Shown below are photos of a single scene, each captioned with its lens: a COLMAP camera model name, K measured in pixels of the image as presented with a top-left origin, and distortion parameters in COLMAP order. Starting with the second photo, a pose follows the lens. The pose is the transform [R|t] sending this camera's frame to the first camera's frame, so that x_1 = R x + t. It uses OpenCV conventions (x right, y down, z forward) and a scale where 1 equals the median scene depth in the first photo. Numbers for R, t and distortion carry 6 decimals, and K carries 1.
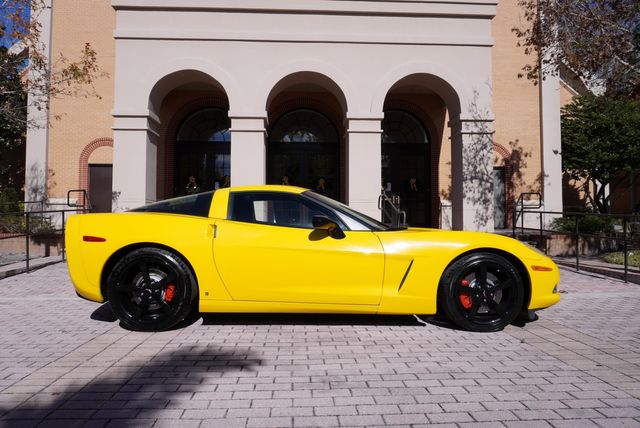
lens RADIAL K [[424.7, 0, 317.3], [0, 424.7, 216.4], [0, 0, 1]] dist [-0.041001, 0.023044]
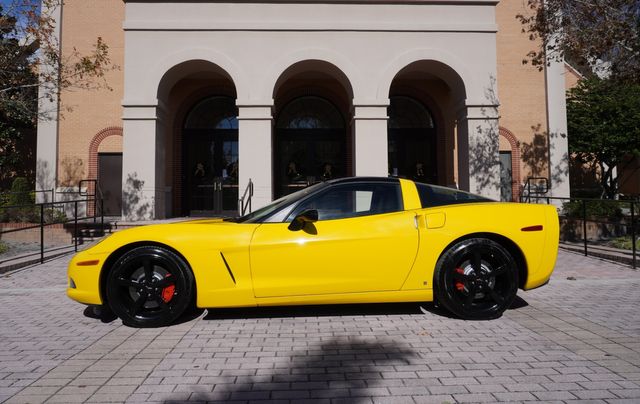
lens RADIAL K [[424.5, 0, 317.8], [0, 424.5, 193.5], [0, 0, 1]] dist [-0.038334, 0.020867]
pose [[0.999868, -0.010146, -0.012726, -0.003588], [0.009934, 0.999813, -0.016611, -0.005851], [0.012892, 0.016482, 0.999781, -0.007473]]
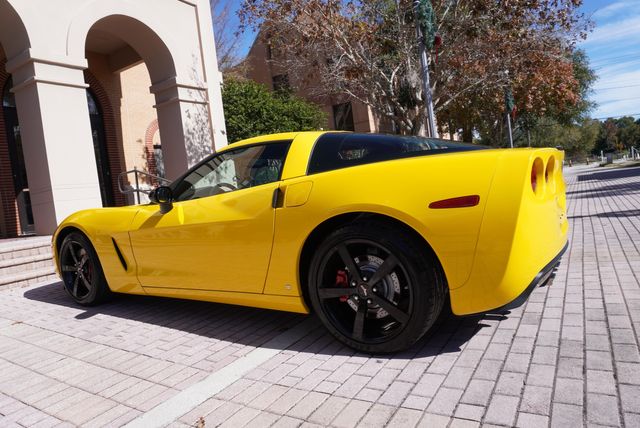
lens RADIAL K [[424.7, 0, 311.2], [0, 424.7, 211.0], [0, 0, 1]] dist [-0.041001, 0.023044]
pose [[0.571187, -0.104348, 0.814160, -0.226631], [0.103500, 0.993126, 0.054674, 0.004304], [-0.814269, 0.053037, 0.578060, 0.314999]]
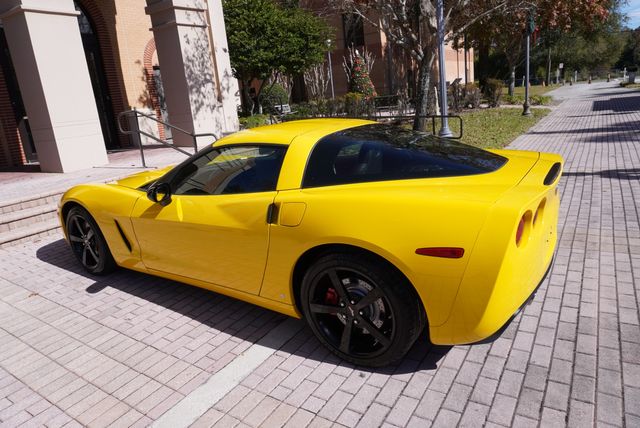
lens RADIAL K [[424.7, 0, 311.1], [0, 424.7, 208.4], [0, 0, 1]] dist [-0.041001, 0.023044]
pose [[0.585482, -0.259505, 0.768029, -0.217461], [0.086195, 0.961938, 0.259316, -0.047531], [-0.806090, -0.085624, 0.585566, 0.308282]]
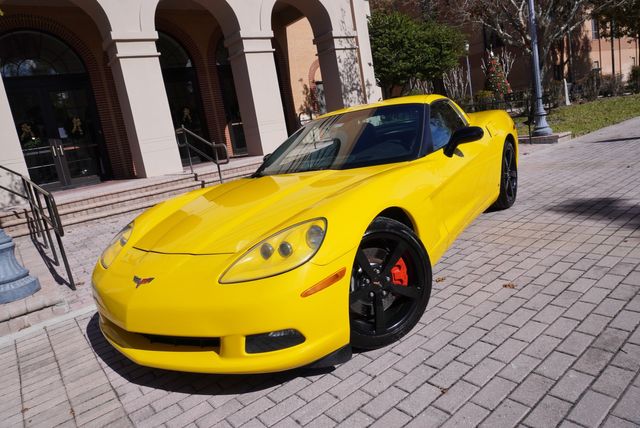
lens RADIAL K [[424.7, 0, 315.6], [0, 424.7, 213.3], [0, 0, 1]] dist [-0.041001, 0.023044]
pose [[0.806085, -0.242306, 0.539921, -0.411794], [0.153543, 0.966725, 0.204614, -0.016662], [-0.571535, -0.082035, 0.816467, 0.093512]]
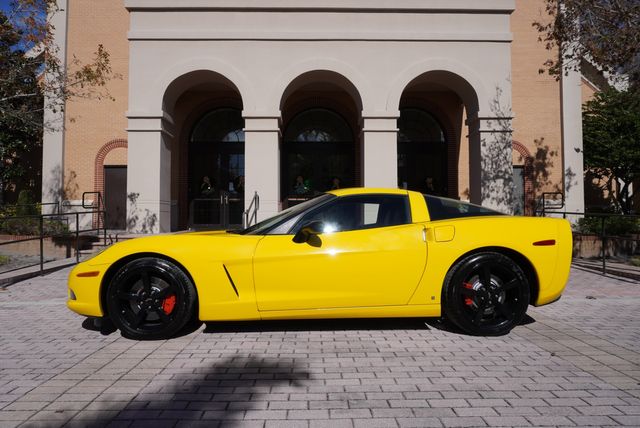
lens RADIAL K [[424.7, 0, 318.1], [0, 424.7, 217.6], [0, 0, 1]] dist [-0.041001, 0.023044]
pose [[0.999486, -0.002868, -0.031932, -0.001133], [0.003006, 0.999986, 0.004286, -0.003145], [0.031919, -0.004380, 0.999481, 0.012640]]
